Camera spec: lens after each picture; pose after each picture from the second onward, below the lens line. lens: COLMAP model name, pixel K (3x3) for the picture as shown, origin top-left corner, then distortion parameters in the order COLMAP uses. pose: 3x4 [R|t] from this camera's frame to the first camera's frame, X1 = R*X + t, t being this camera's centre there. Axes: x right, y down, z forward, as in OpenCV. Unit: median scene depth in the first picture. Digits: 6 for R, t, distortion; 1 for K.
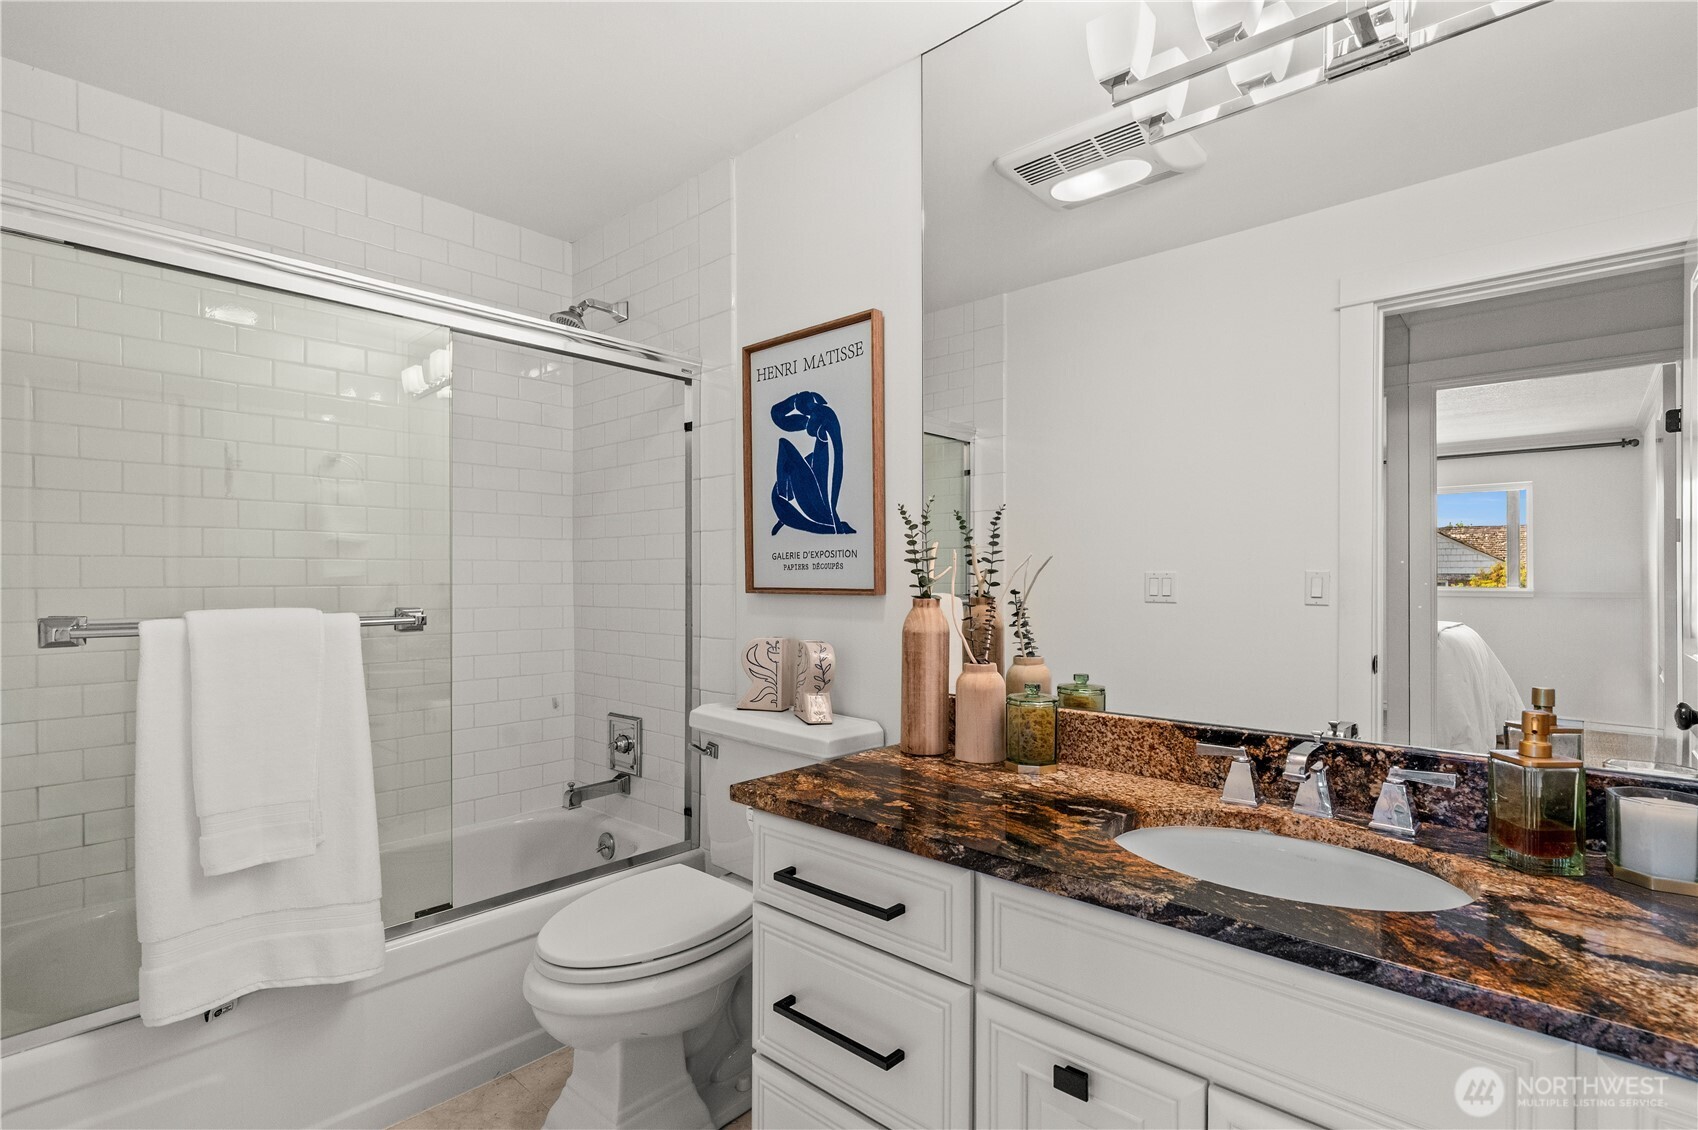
lens RADIAL K [[791.6, 0, 843.6], [0, 791.6, 576.0], [0, 0, 1]] dist [-0.013029, 0.005909]
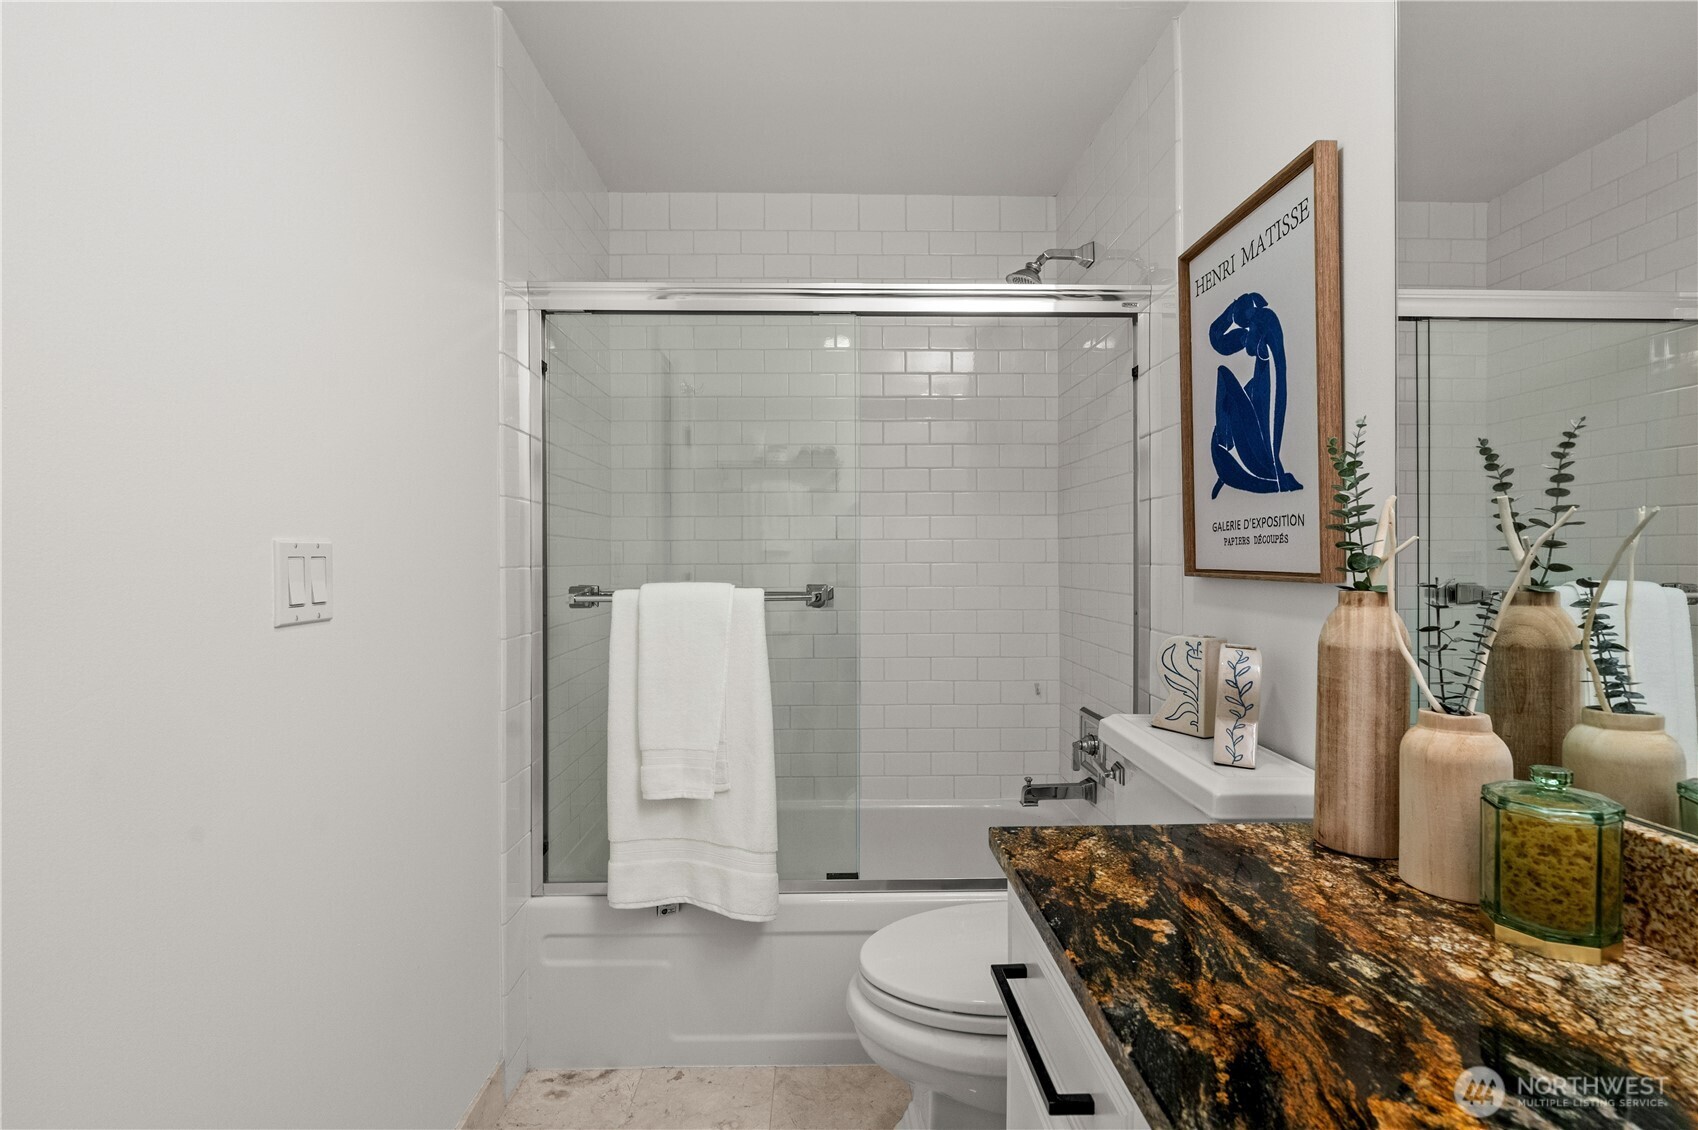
lens RADIAL K [[791.6, 0, 844.5], [0, 791.6, 553.9], [0, 0, 1]] dist [-0.013029, 0.005909]
pose [[0.701874, -0.003126, -0.712294, 0.239586], [0.003231, 0.999994, -0.001206, 0.000070], [0.712294, -0.001455, 0.701880, 0.286949]]
